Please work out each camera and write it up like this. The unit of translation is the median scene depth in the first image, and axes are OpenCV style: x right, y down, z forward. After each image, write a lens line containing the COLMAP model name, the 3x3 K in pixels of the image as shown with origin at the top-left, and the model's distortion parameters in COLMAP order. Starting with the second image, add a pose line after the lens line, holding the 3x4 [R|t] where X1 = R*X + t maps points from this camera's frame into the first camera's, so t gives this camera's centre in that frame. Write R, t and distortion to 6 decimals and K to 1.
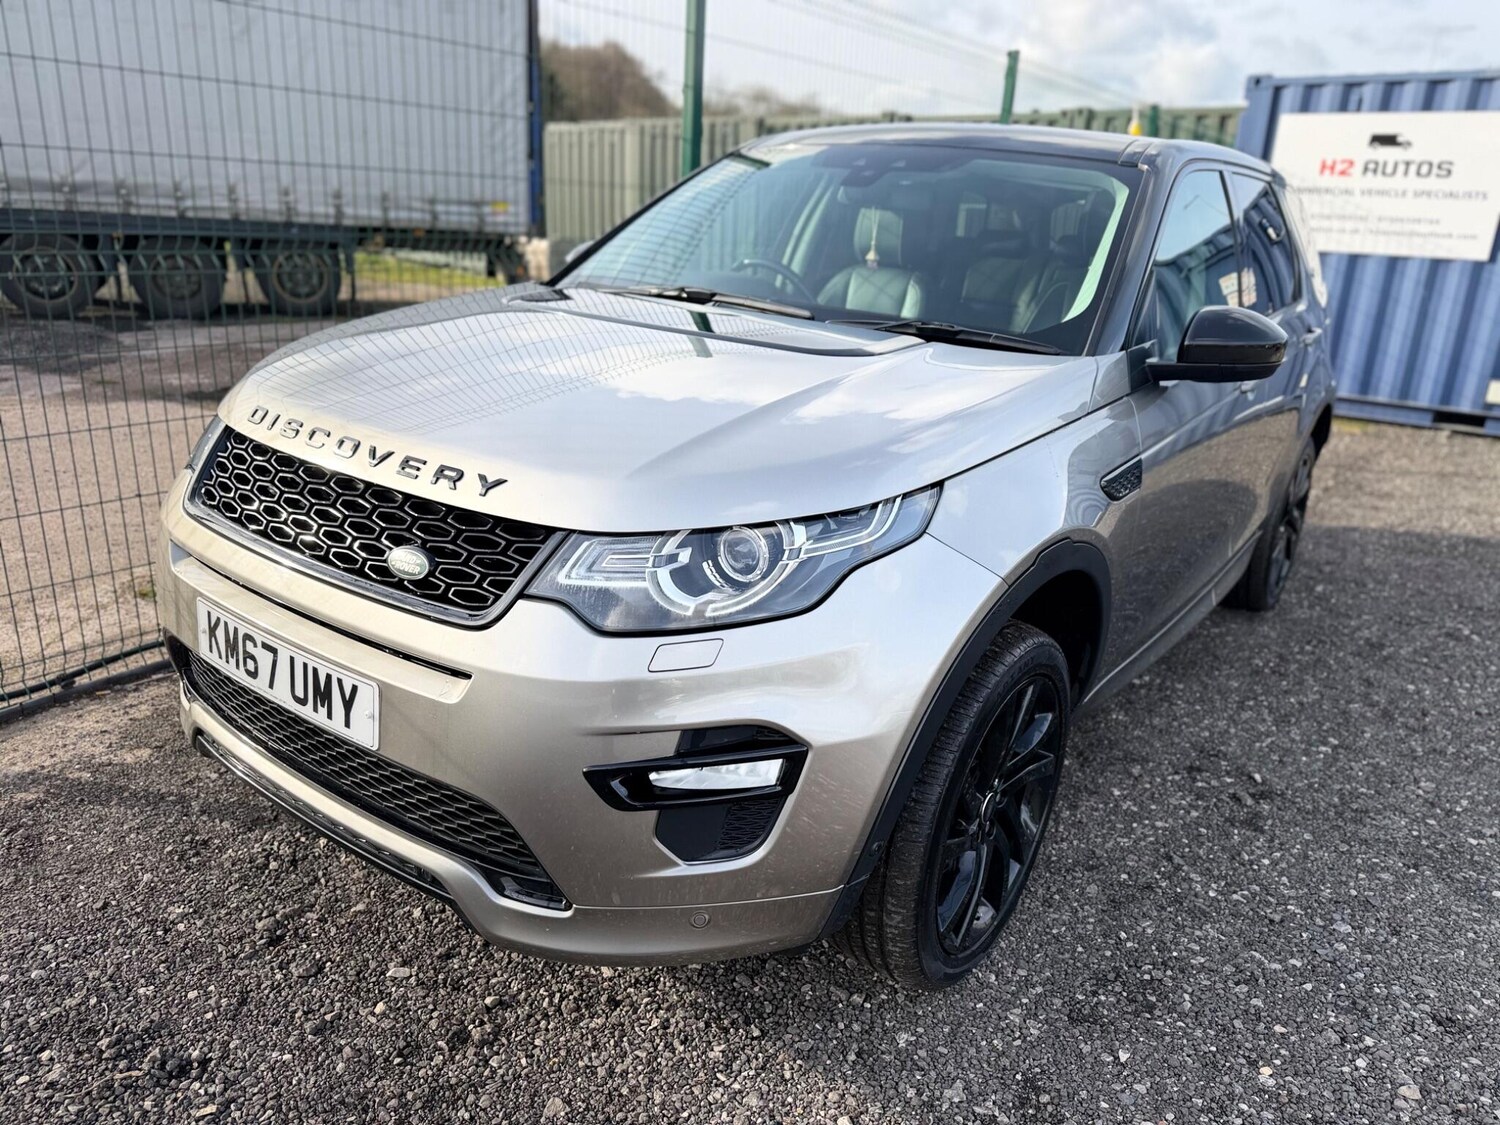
lens RADIAL K [[1060.1, 0, 743.8], [0, 1060.1, 568.5], [0, 0, 1]] dist [0.023069, -0.027150]
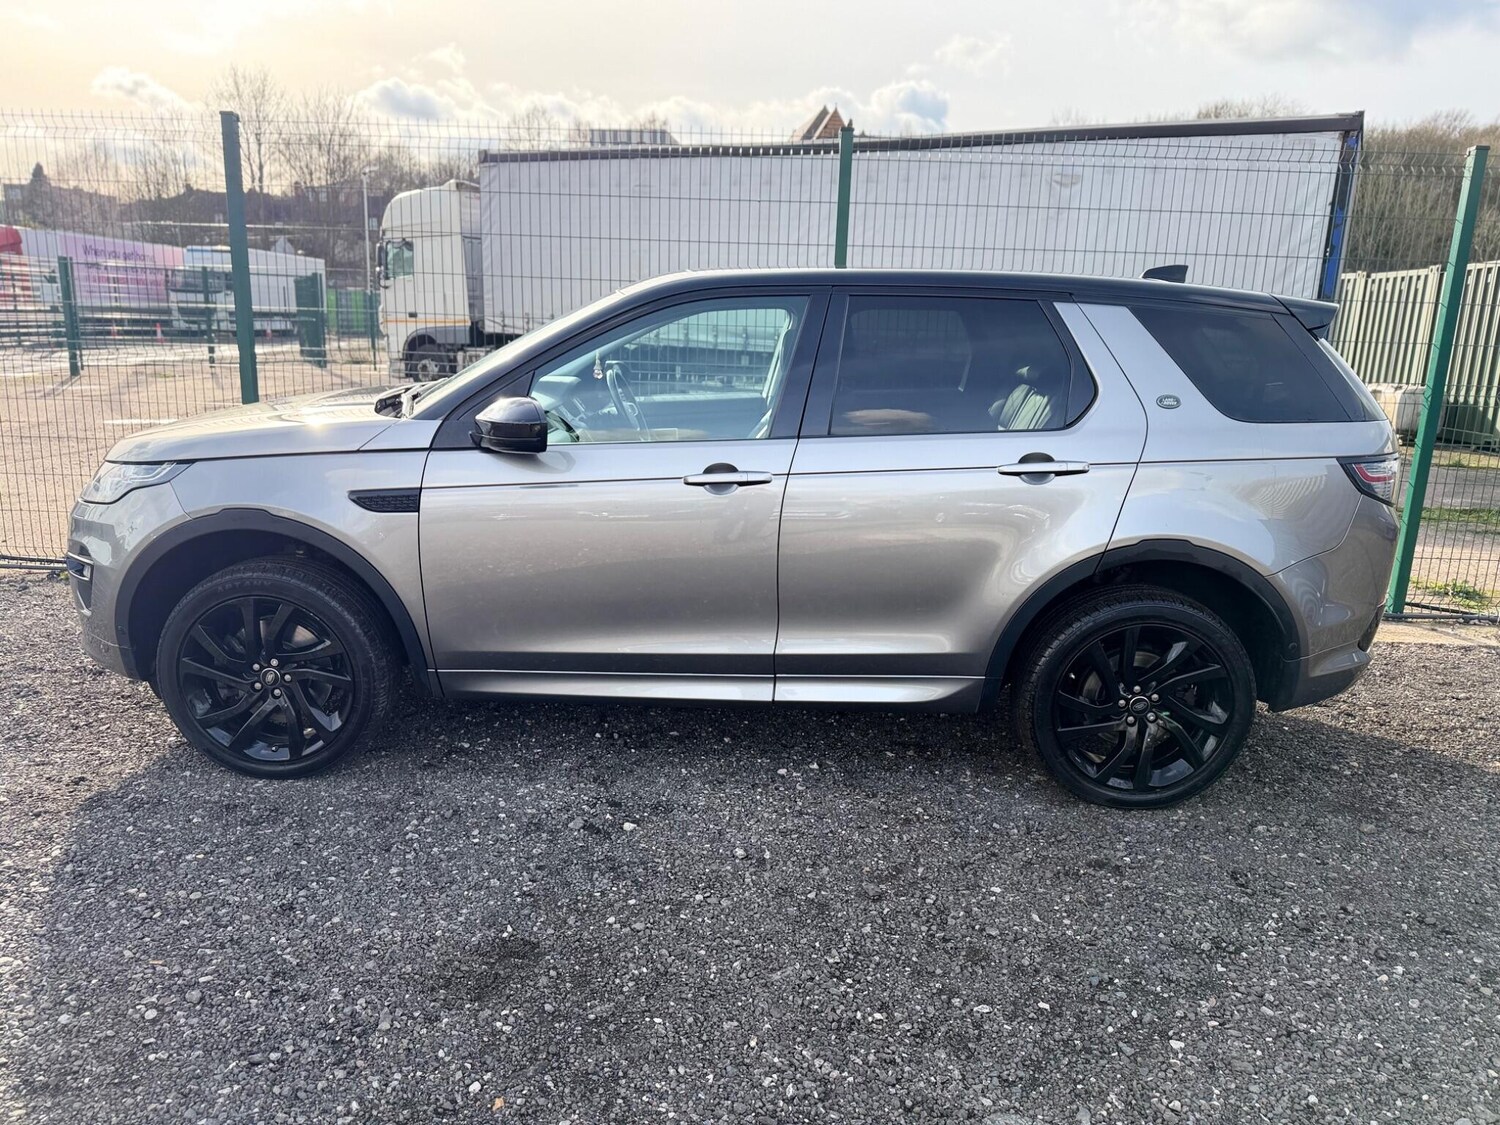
lens RADIAL K [[1060.1, 0, 741.1], [0, 1060.1, 569.0], [0, 0, 1]] dist [0.023069, -0.027150]
pose [[0.579965, 0.155543, -0.799654, 1.875378], [-0.262672, 0.964881, -0.002826, -0.116665], [0.771132, 0.211686, 0.600454, 0.522242]]
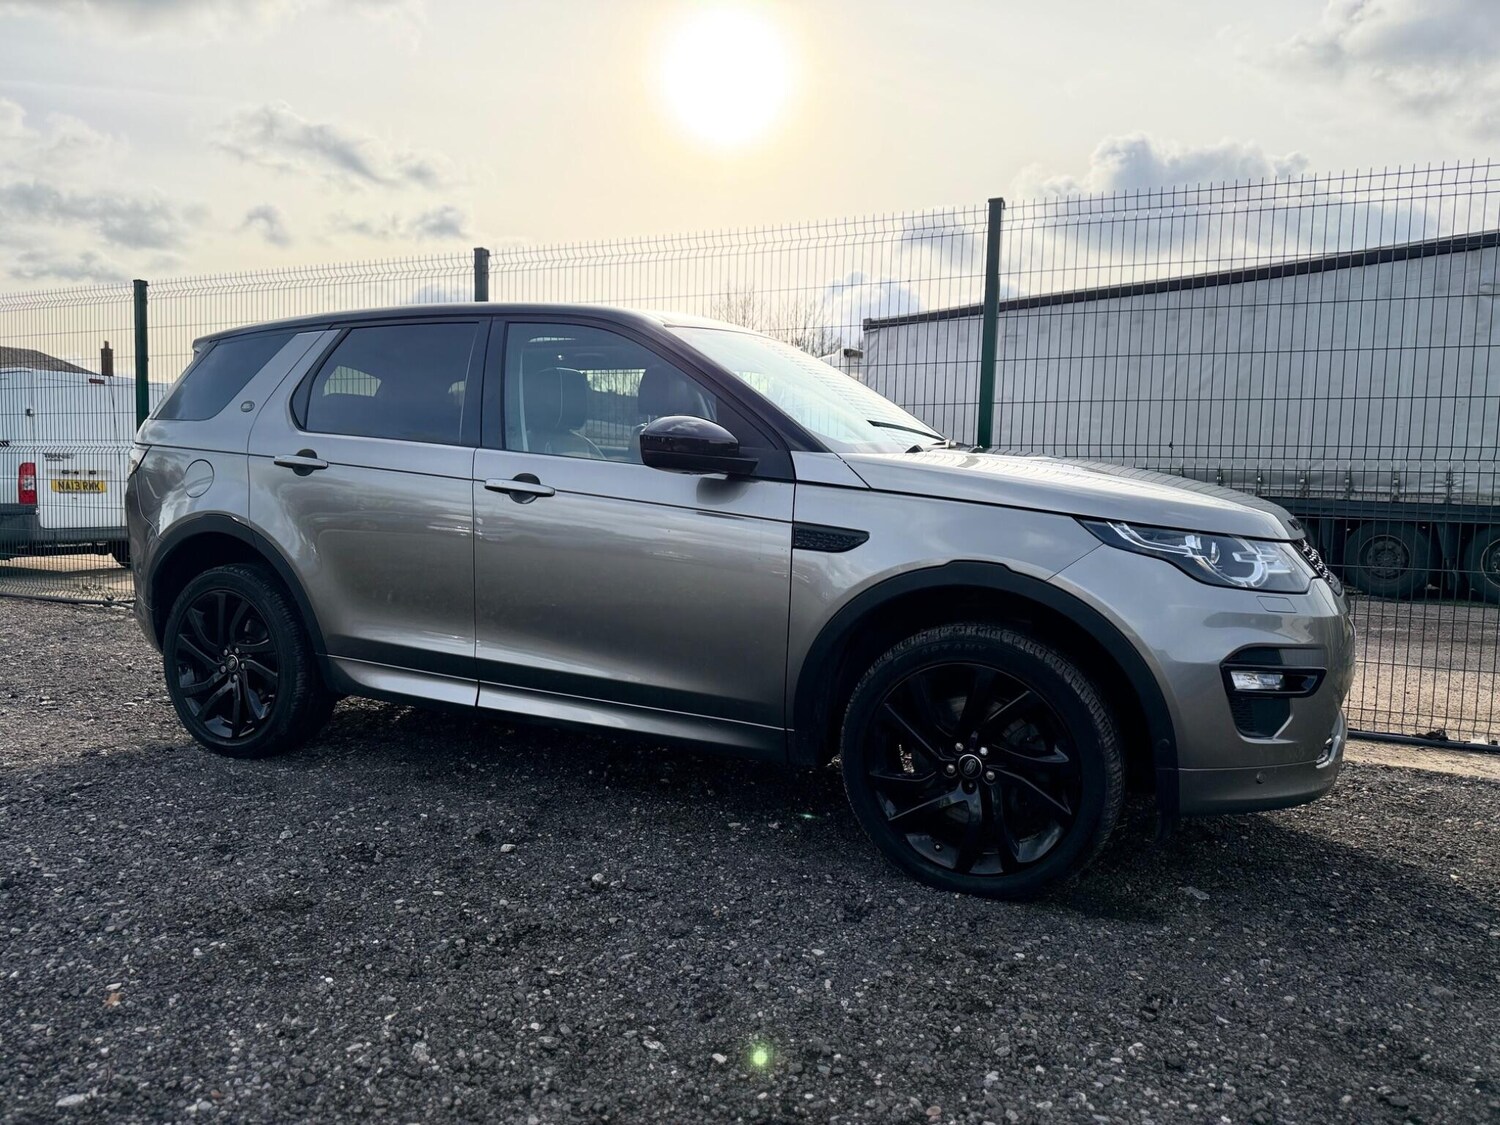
lens RADIAL K [[1060.1, 0, 740.8], [0, 1060.1, 566.2], [0, 0, 1]] dist [0.023069, -0.027150]
pose [[0.197898, 0.032306, -0.979690, 2.119414], [-0.327246, 0.944292, -0.034965, -0.131997], [0.923984, 0.327519, 0.197445, 1.237560]]
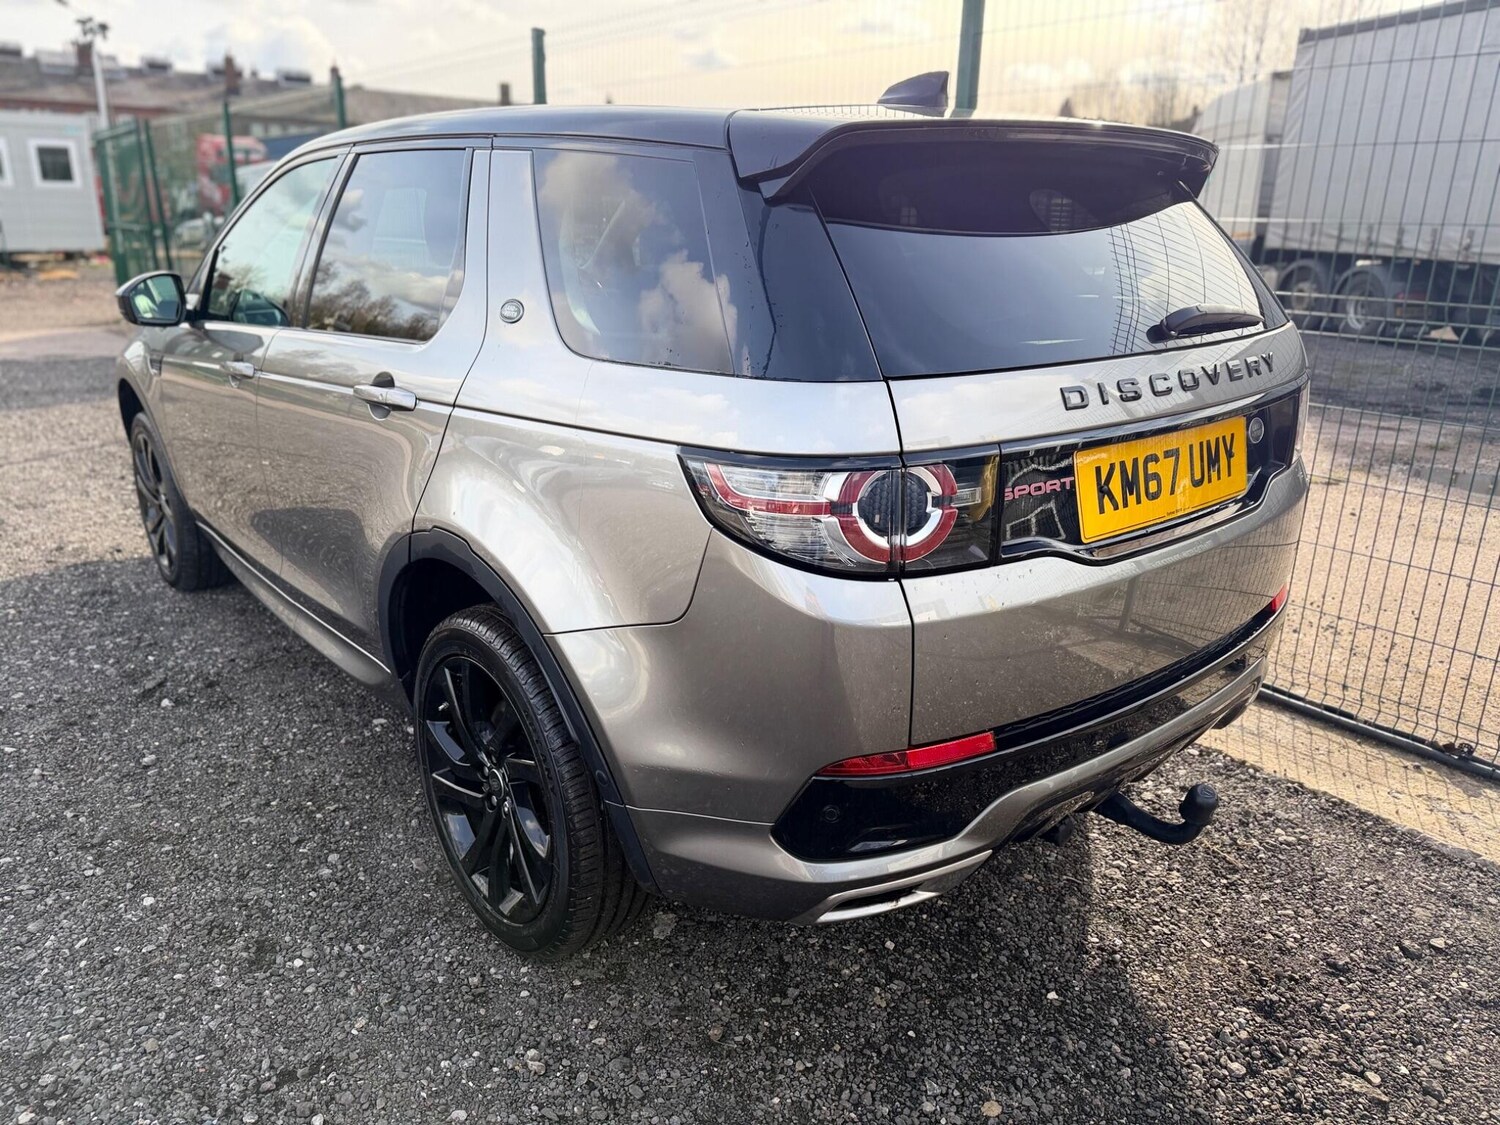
lens RADIAL K [[1060.1, 0, 740.8], [0, 1060.1, 560.7], [0, 0, 1]] dist [0.023069, -0.027150]
pose [[-0.238241, 0.250355, -0.938383, 1.838260], [-0.341236, 0.883024, 0.322220, -0.678740], [0.909285, 0.396976, -0.124943, 2.218948]]
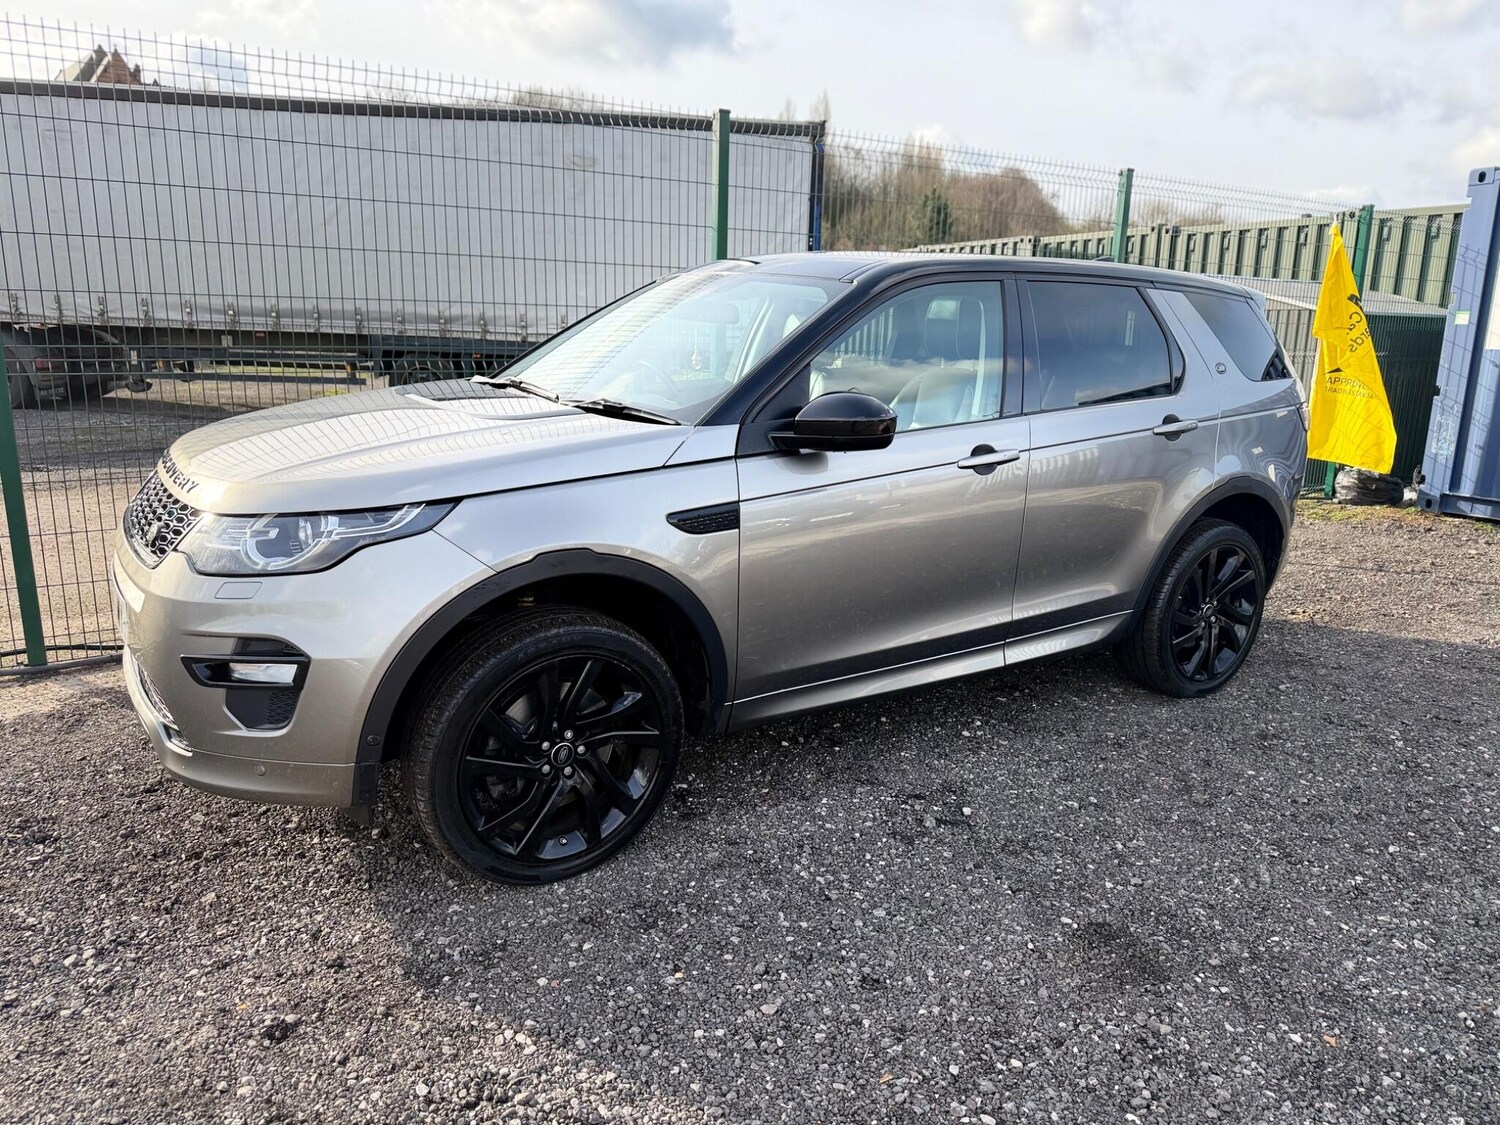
lens RADIAL K [[1060.1, 0, 745.8], [0, 1060.1, 560.5], [0, 0, 1]] dist [0.023069, -0.027150]
pose [[0.937461, 0.052183, -0.344156, 0.862271], [-0.089541, 0.991580, -0.093553, 0.085489], [0.336376, 0.118518, 0.934240, -0.181806]]
